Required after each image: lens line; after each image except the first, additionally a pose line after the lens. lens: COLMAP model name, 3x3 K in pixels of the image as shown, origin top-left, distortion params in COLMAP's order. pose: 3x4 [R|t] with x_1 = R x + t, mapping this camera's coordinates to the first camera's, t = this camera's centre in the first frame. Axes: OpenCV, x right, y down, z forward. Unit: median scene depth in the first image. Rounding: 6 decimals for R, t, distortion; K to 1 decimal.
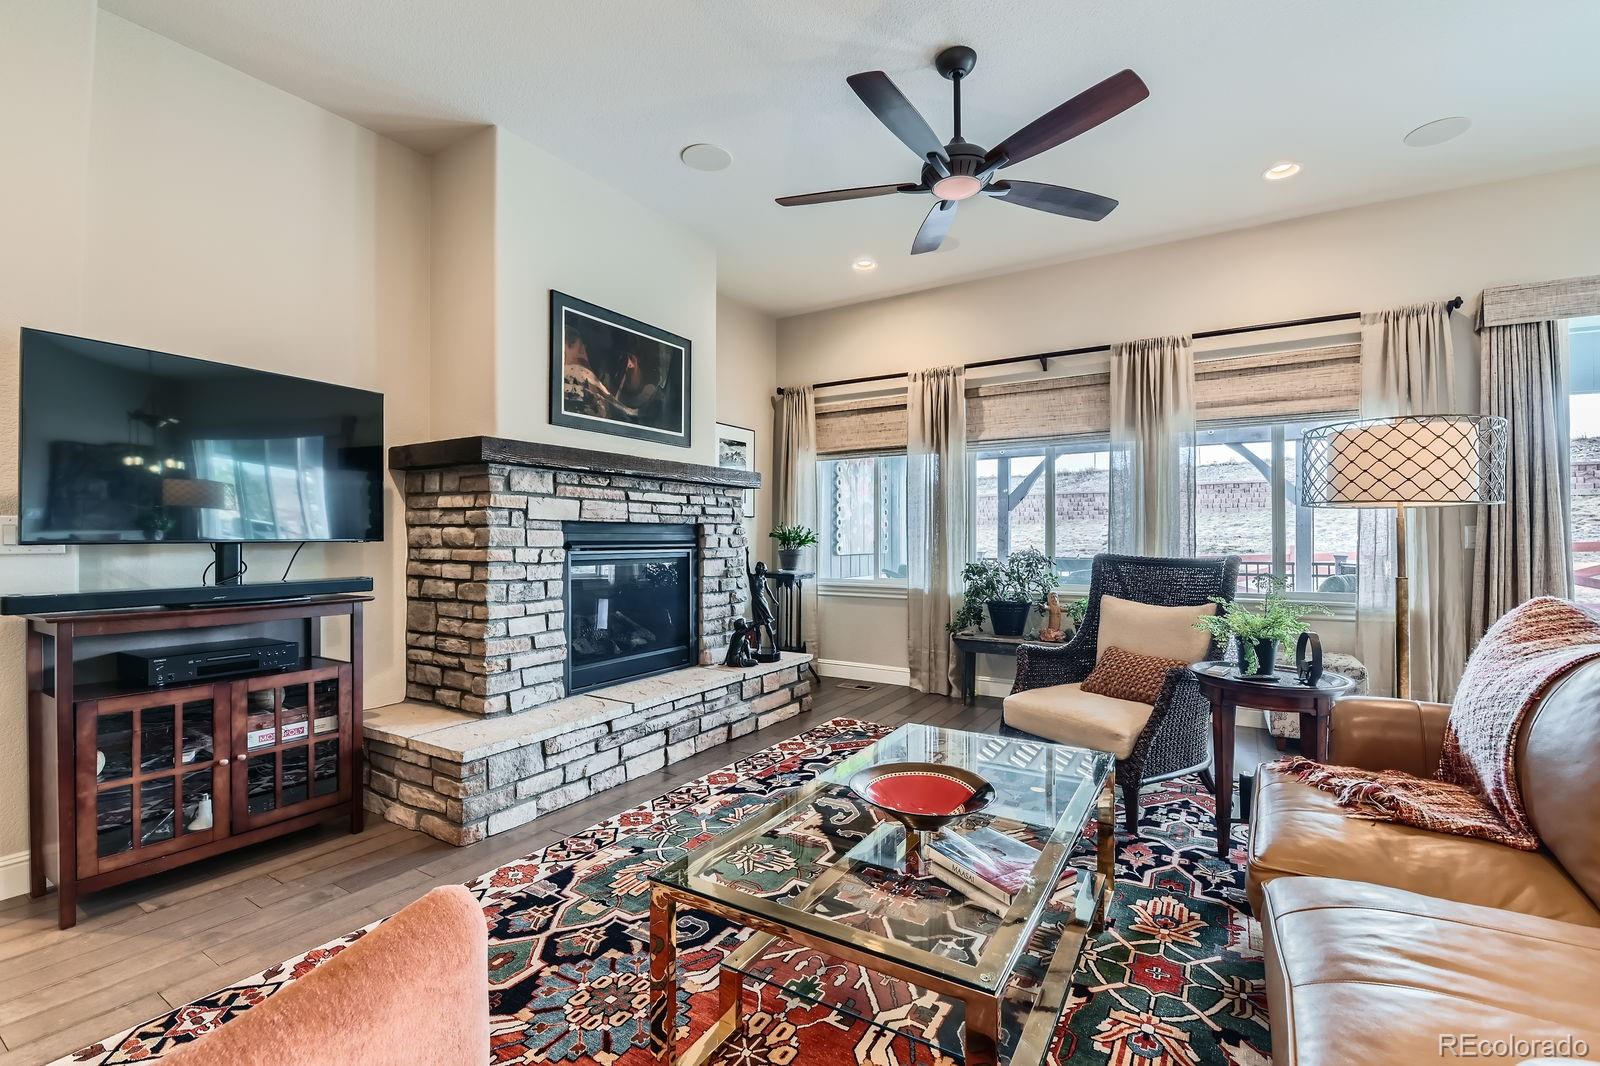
lens RADIAL K [[696.8, 0, 808.7], [0, 696.8, 535.7], [0, 0, 1]] dist [-0.001869, -0.010404]
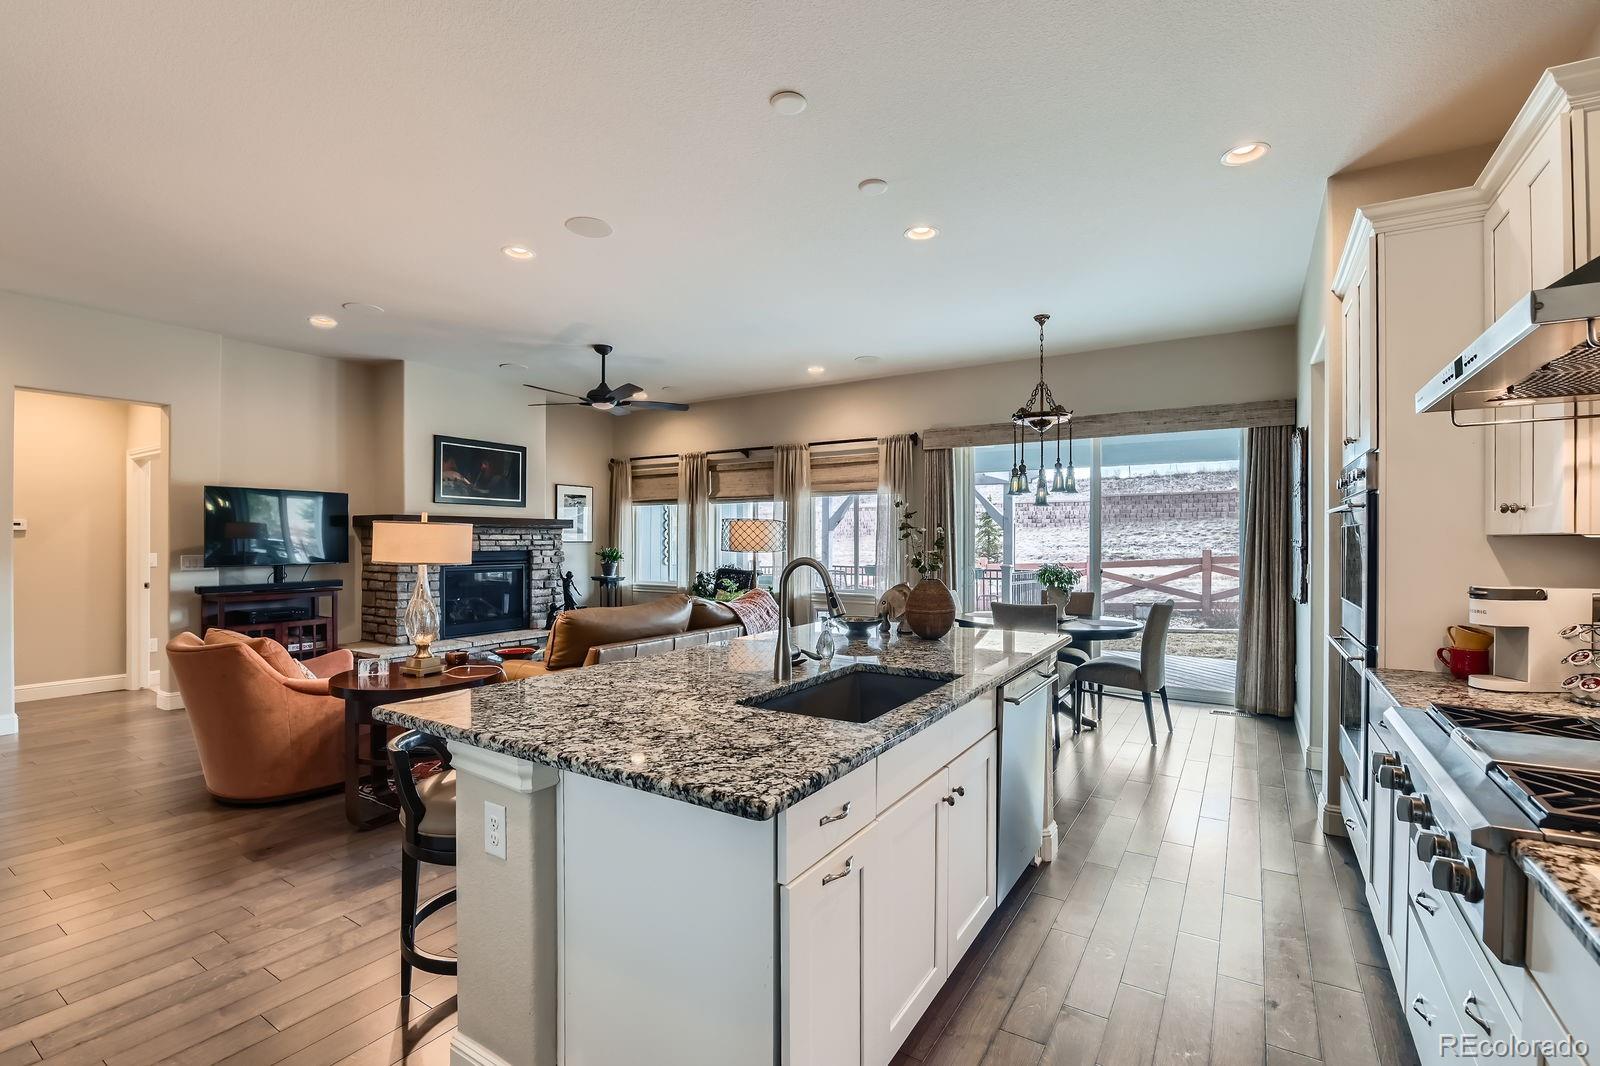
lens RADIAL K [[706.7, 0, 809.9], [0, 706.7, 535.5], [0, 0, 1]] dist [-0.000653, -0.010143]
pose [[0.999973, 0.001491, -0.007218, 0.660434], [-0.001512, 0.999995, -0.002928, -0.057474], [0.007213, 0.002939, 0.999970, -0.929627]]
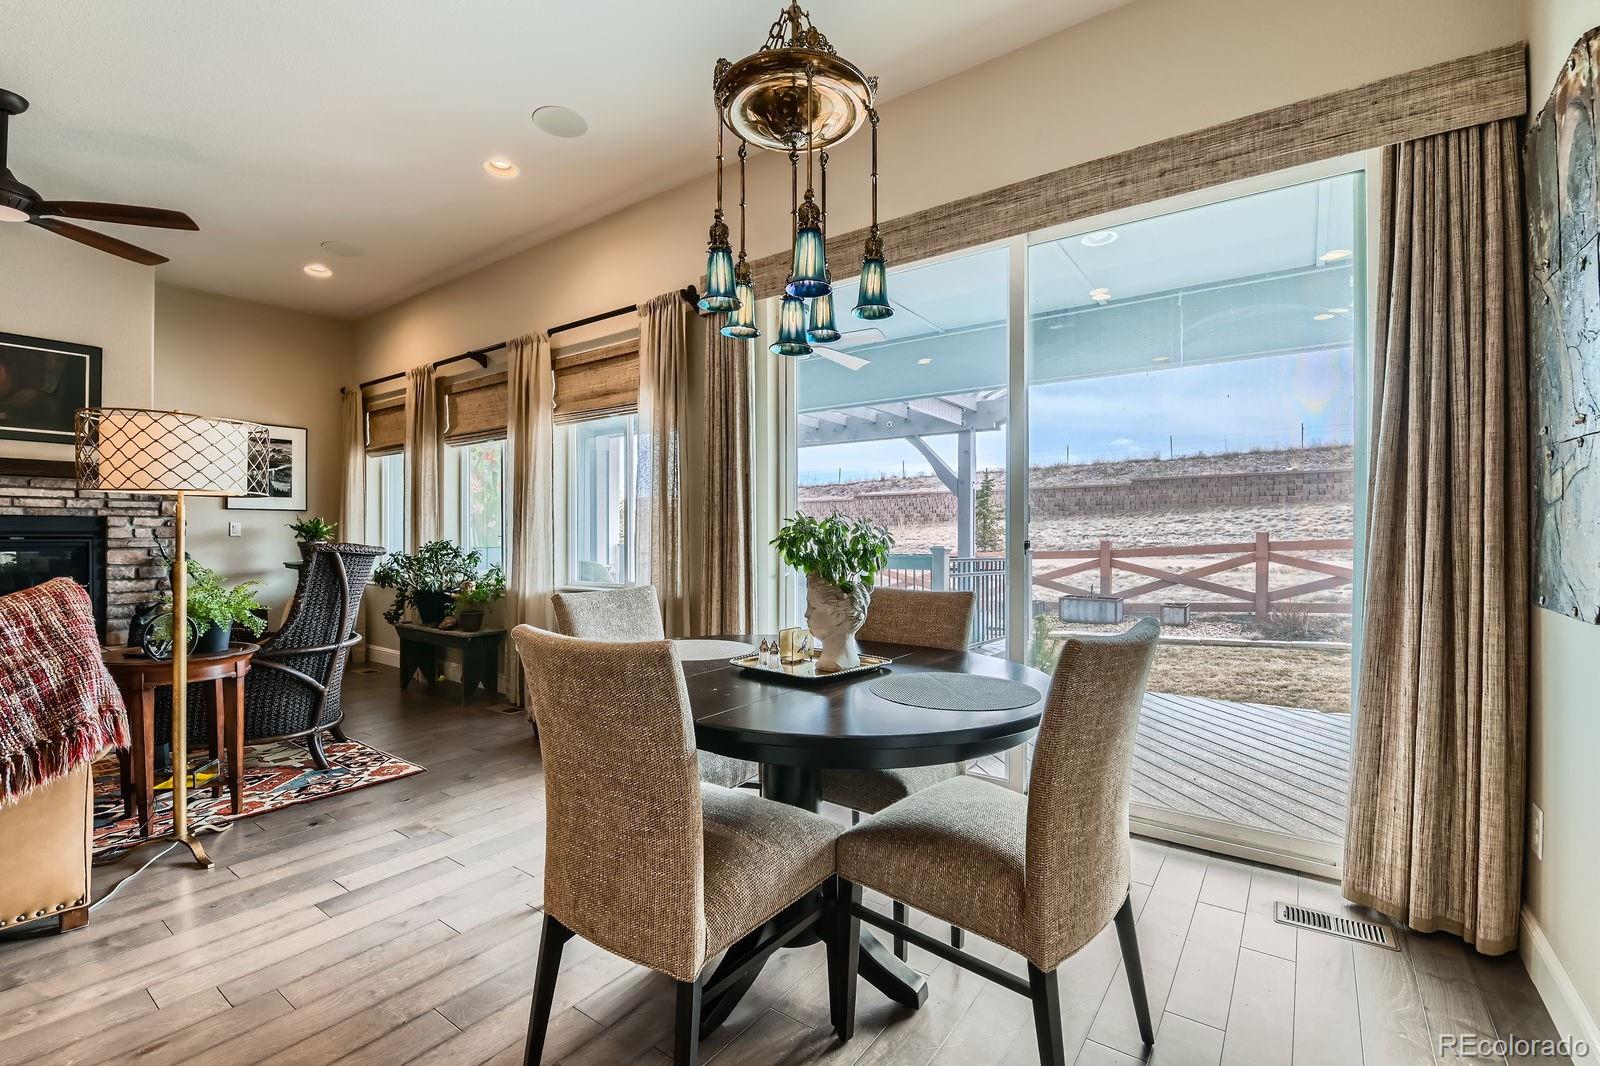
lens RADIAL K [[696.8, 0, 808.7], [0, 696.8, 535.7], [0, 0, 1]] dist [-0.001869, -0.010404]
pose [[0.997452, 0.000586, -0.071343, 1.171148], [-0.000334, 0.999994, 0.003548, 0.010876], [0.071344, -0.003515, 0.997446, 0.006710]]
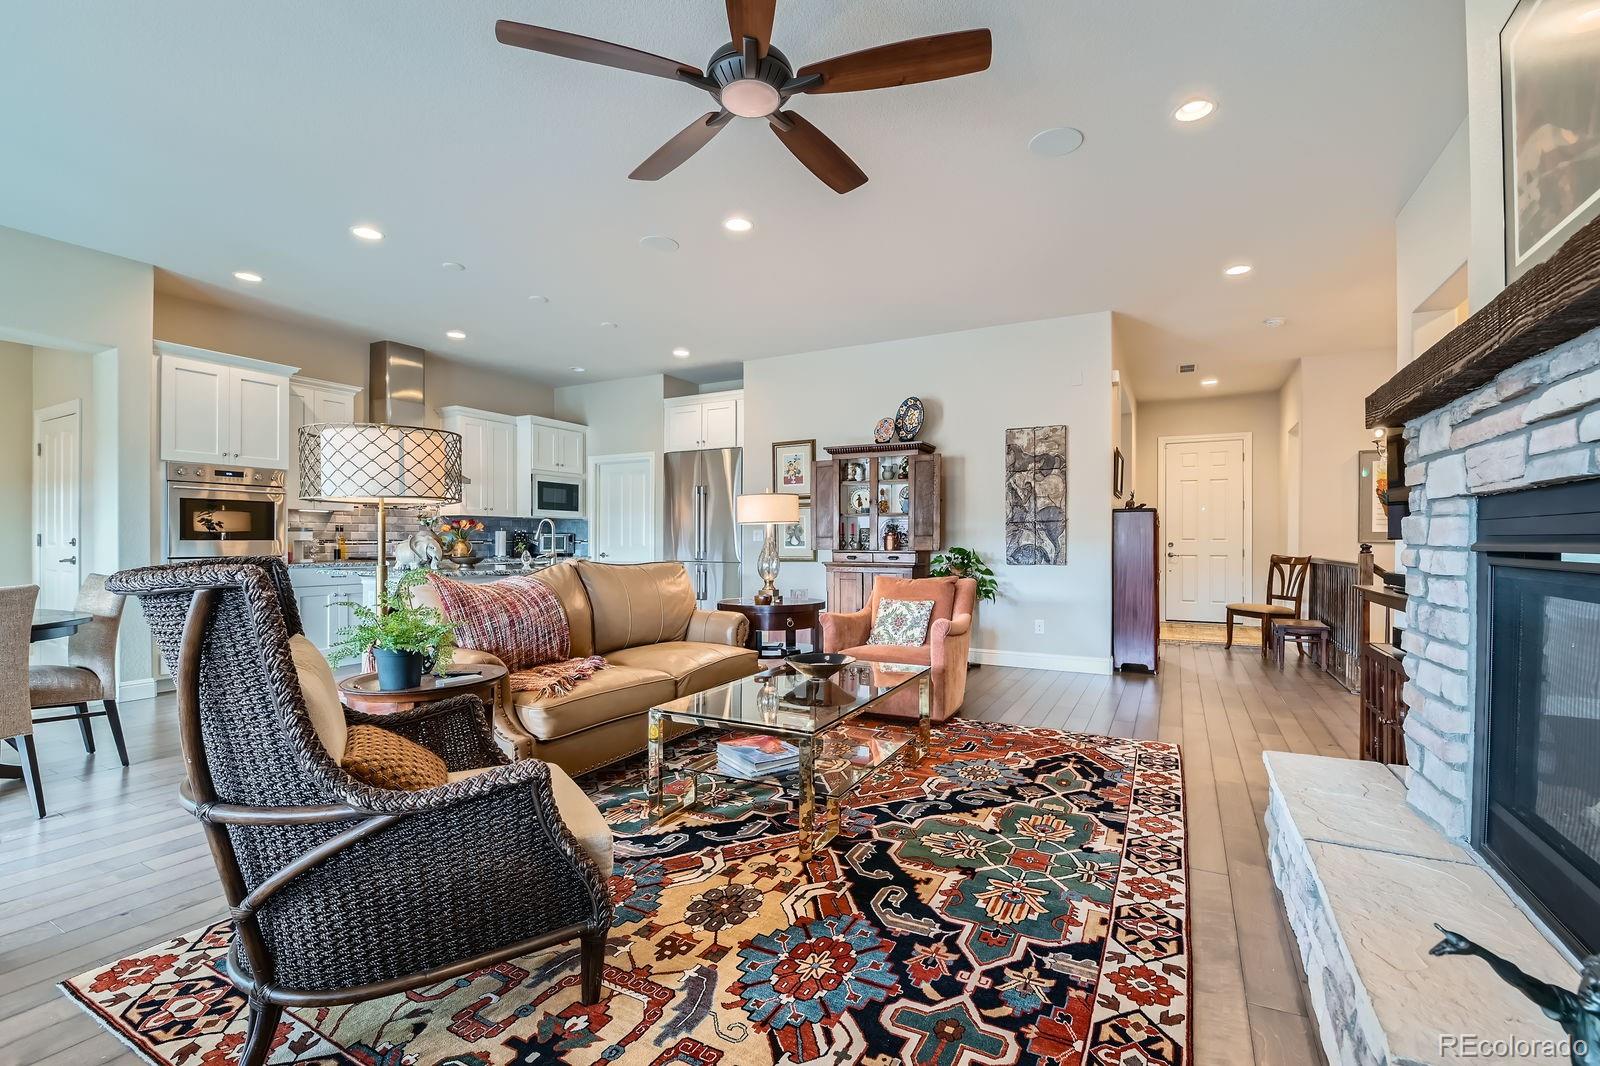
lens RADIAL K [[700.0, 0, 803.2], [0, 700.0, 540.9], [0, 0, 1]] dist [-0.002323, -0.010797]
pose [[-0.998308, -0.002191, -0.058114, 0.146192], [-0.002189, 0.999998, -0.000108, 0.011250], [0.058114, 0.000019, -0.998310, 1.344429]]
